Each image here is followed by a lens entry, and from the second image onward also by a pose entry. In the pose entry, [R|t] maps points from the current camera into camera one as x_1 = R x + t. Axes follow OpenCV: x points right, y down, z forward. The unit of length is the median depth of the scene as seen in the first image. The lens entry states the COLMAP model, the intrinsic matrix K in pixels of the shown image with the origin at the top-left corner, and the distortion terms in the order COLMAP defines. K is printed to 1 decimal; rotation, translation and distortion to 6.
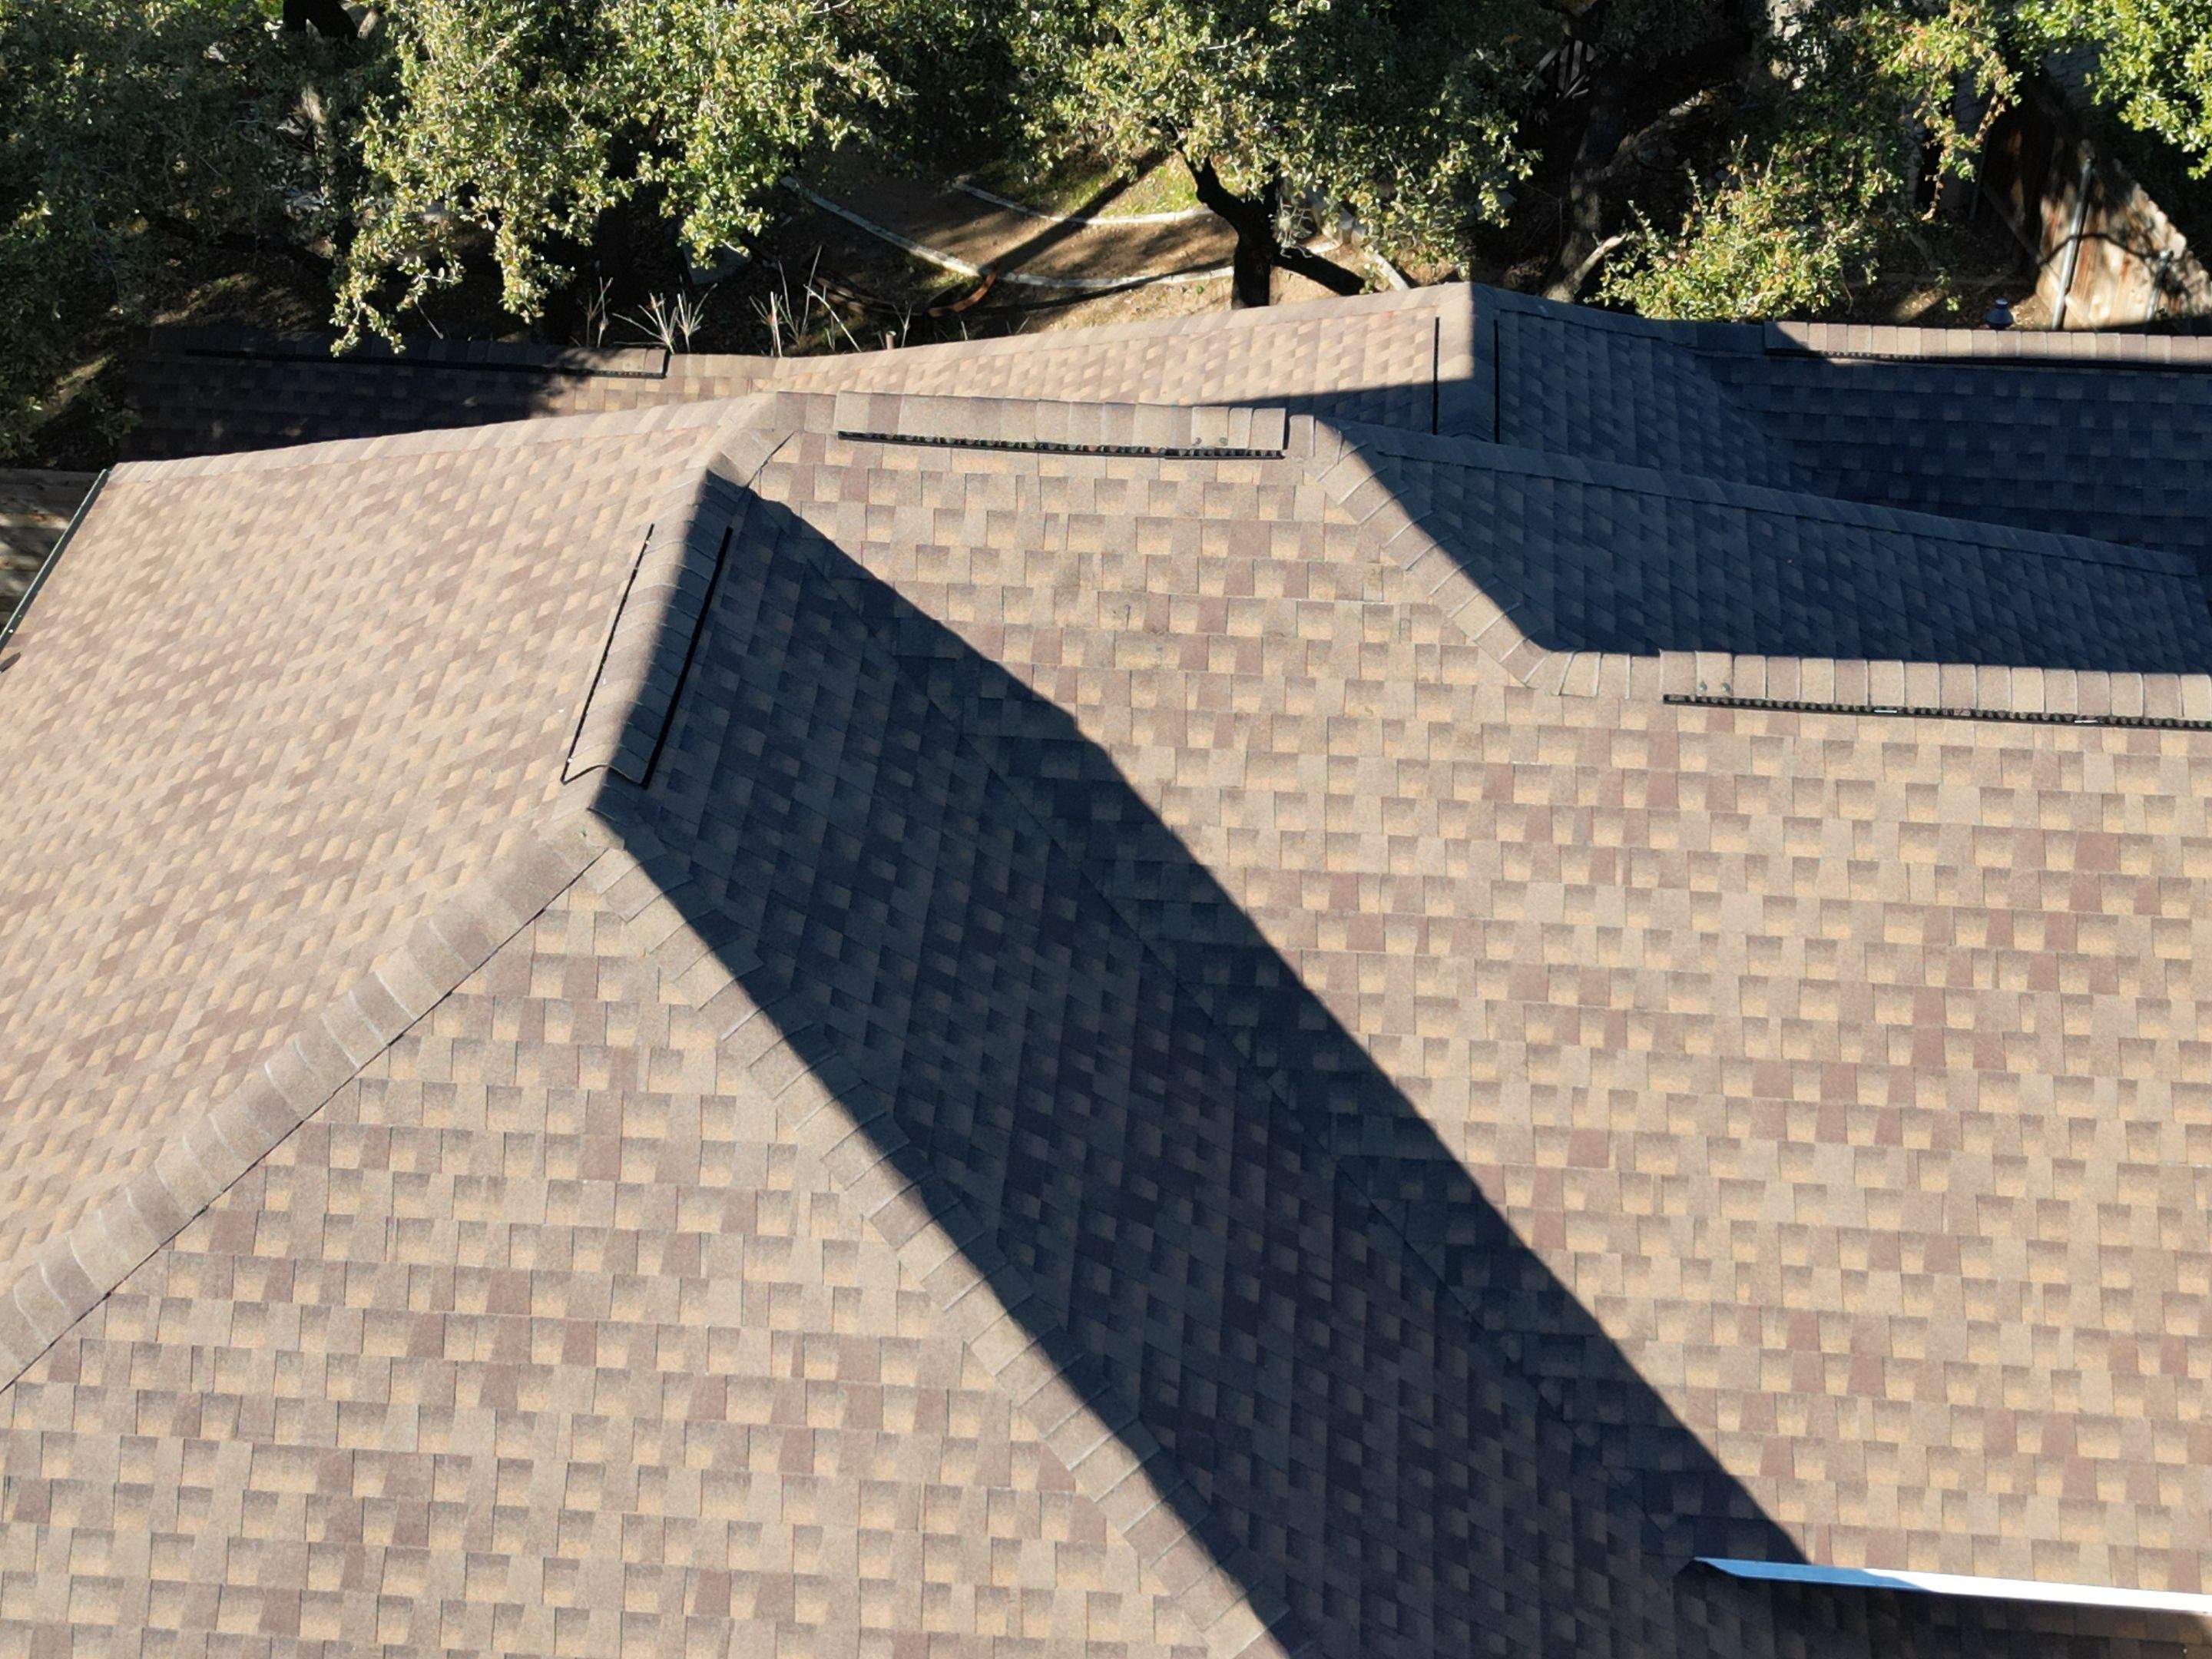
lens RADIAL K [[3093.8, 0, 1098.4], [0, 3093.8, 835.5], [0, 0, 1]] dist [0.210820, -0.785926]
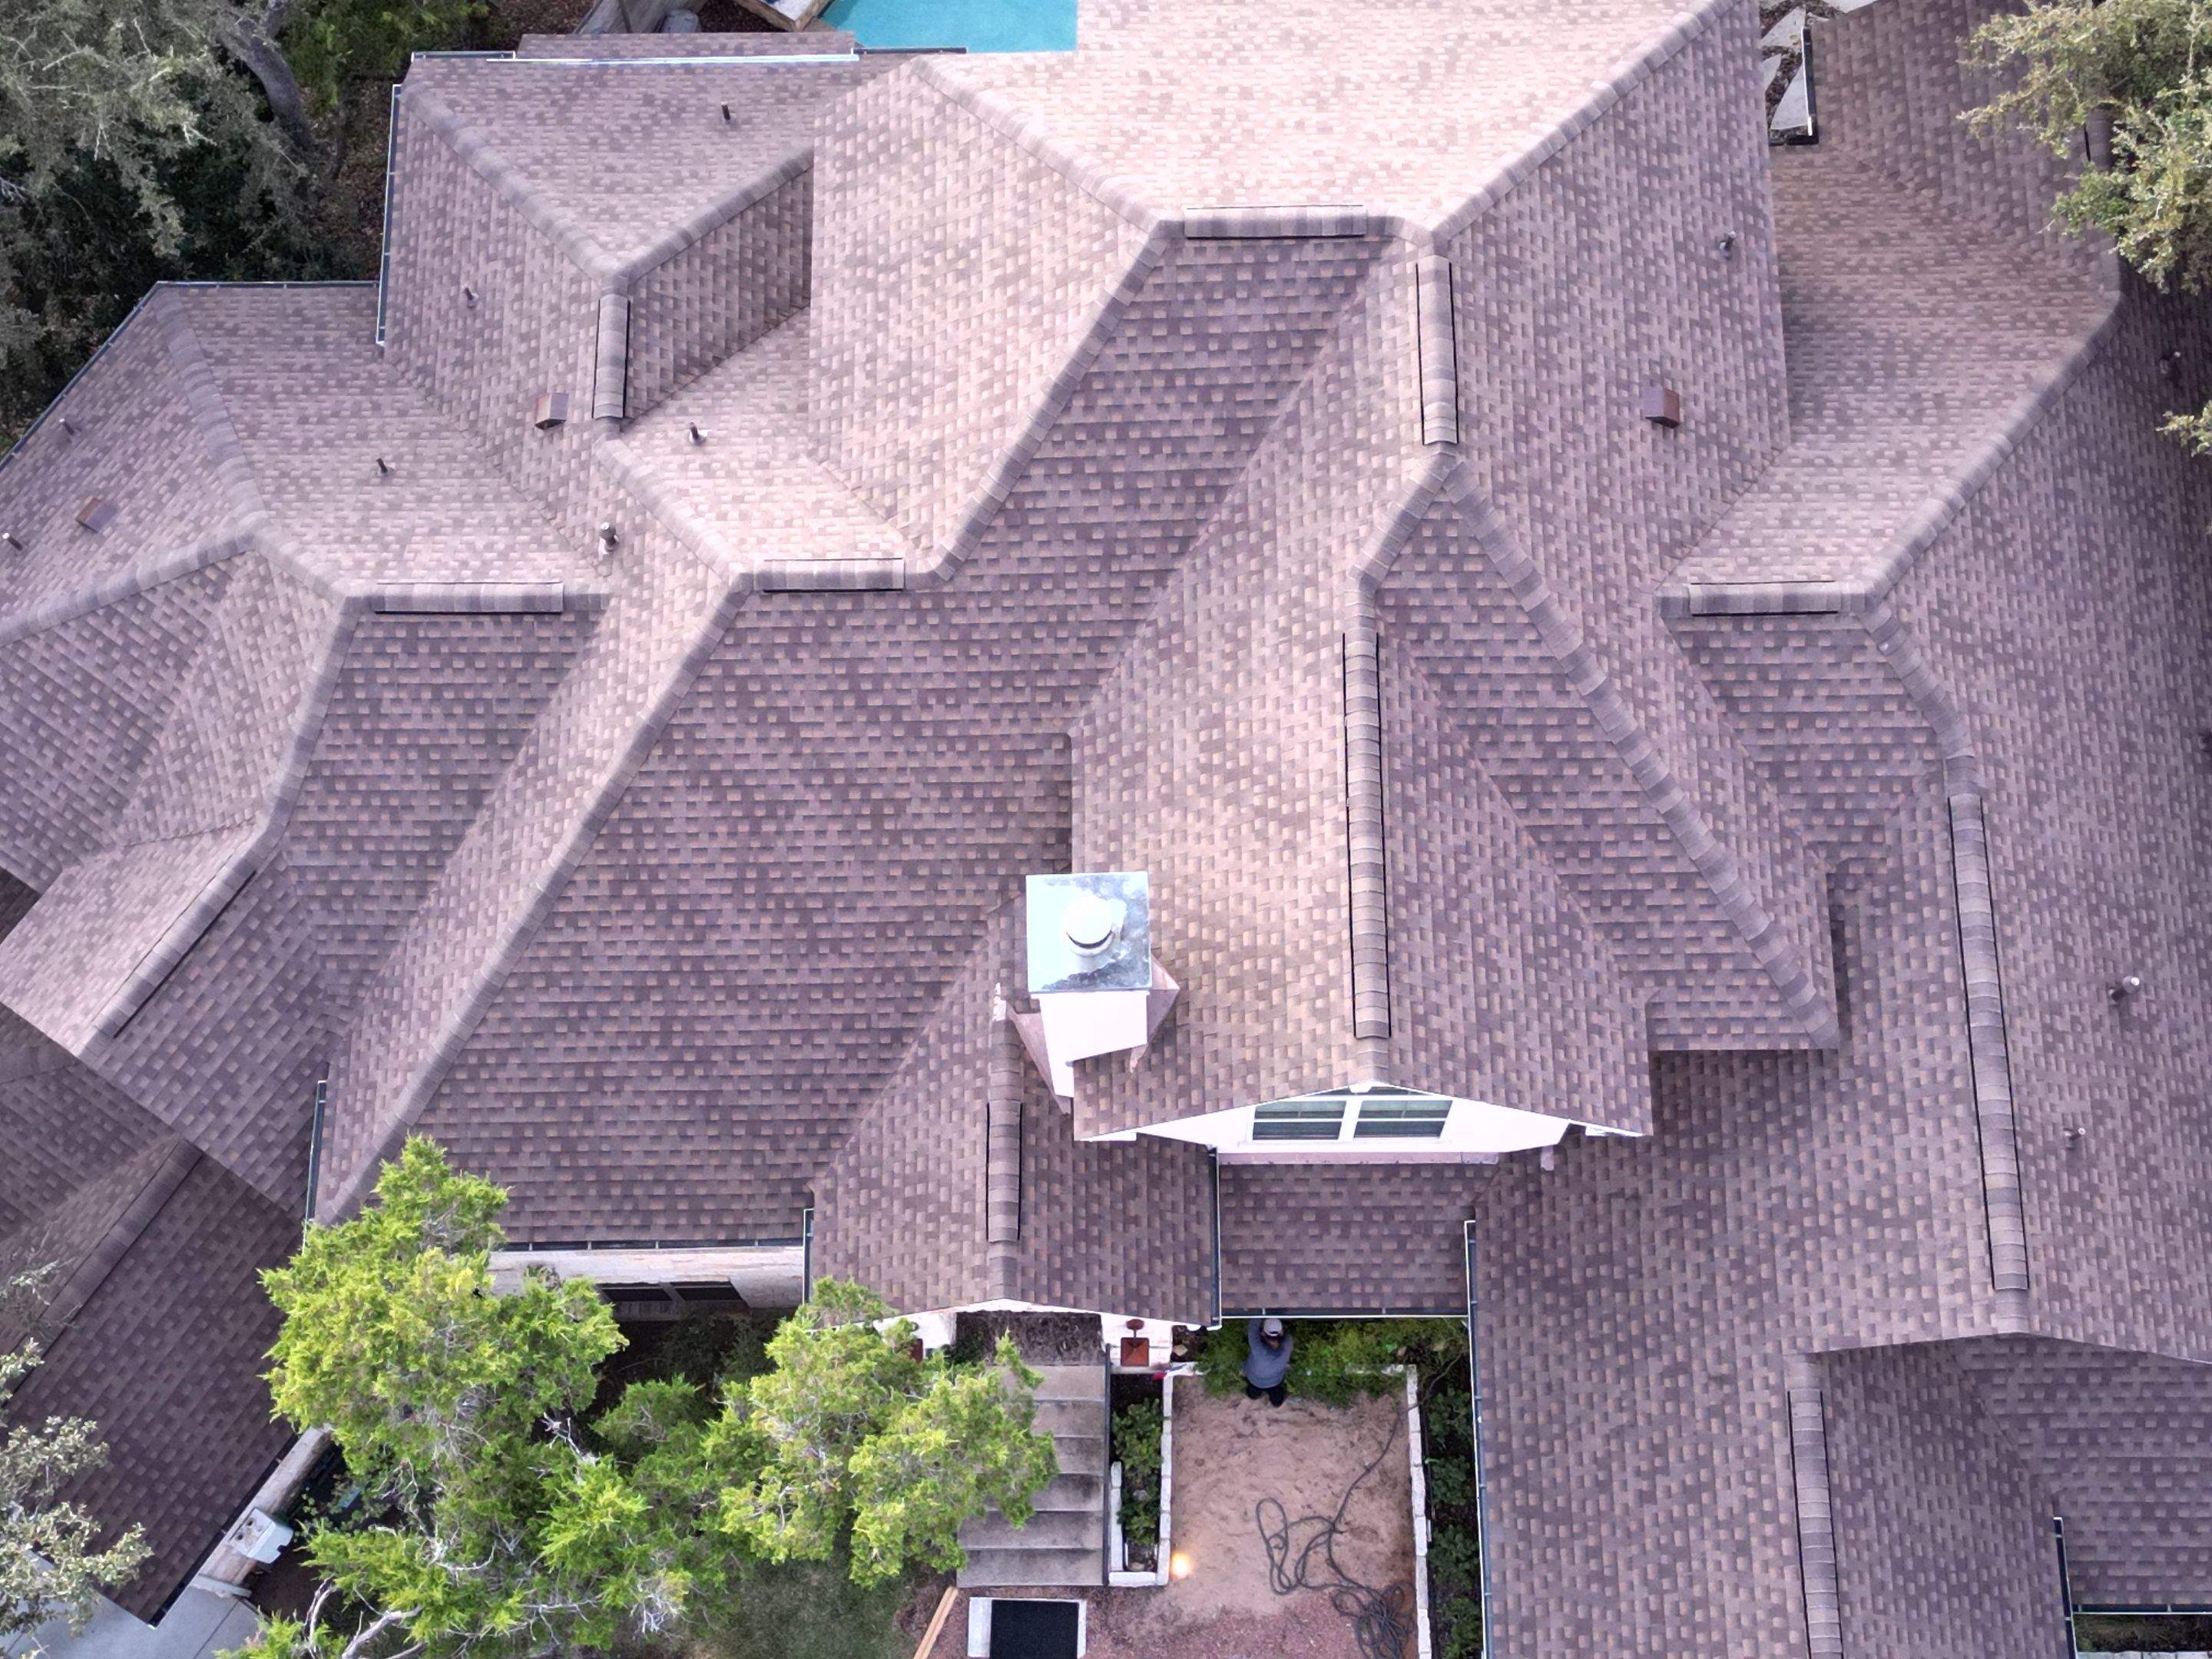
lens RADIAL K [[3063.4, 0, 1098.7], [0, 3063.4, 831.7], [0, 0, 1]] dist [0.195174, -0.565405]
pose [[0.098643, 0.947811, -0.303188, 1.016422], [-0.629175, 0.295451, 0.718921, -1.555441], [0.770979, 0.119842, 0.625483, -0.548895]]
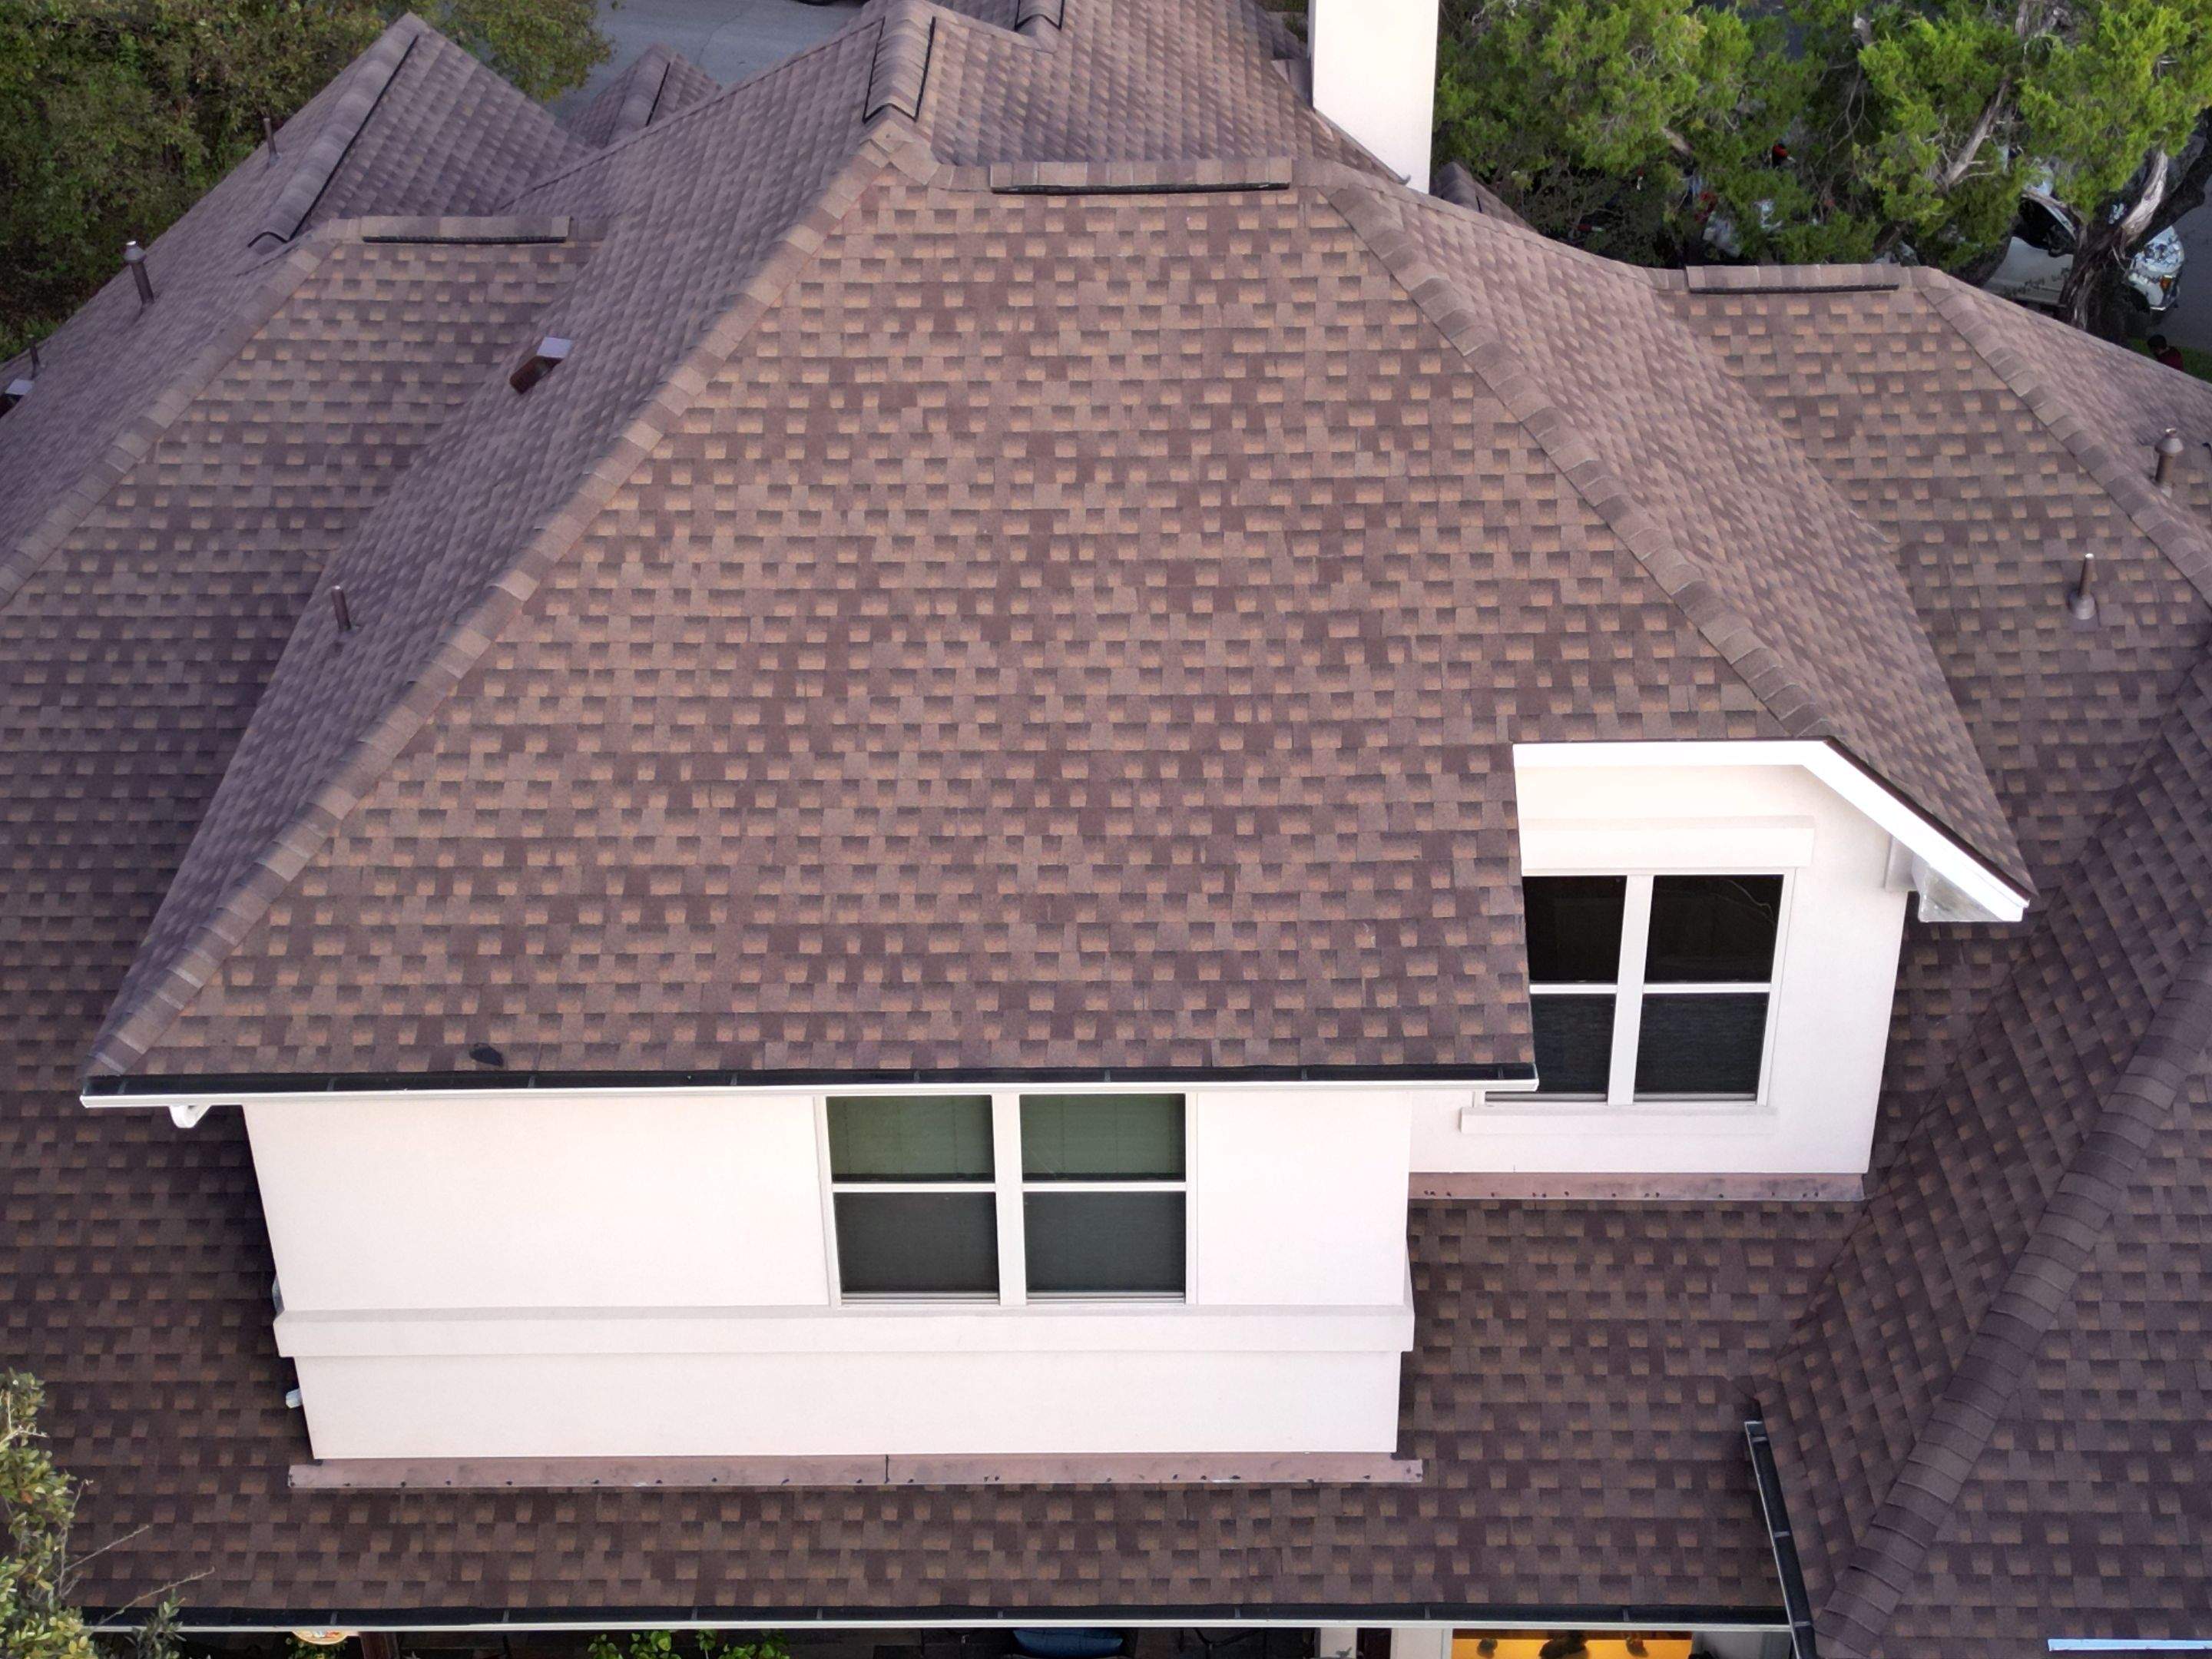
lens RADIAL K [[3063.4, 0, 1098.7], [0, 3063.4, 831.7], [0, 0, 1]] dist [0.195174, -0.565405]
pose [[-0.080060, -0.529661, 0.844423, -1.522481], [0.661983, 0.605097, 0.442307, -0.526212], [-0.745230, 0.594405, 0.302183, 0.757822]]
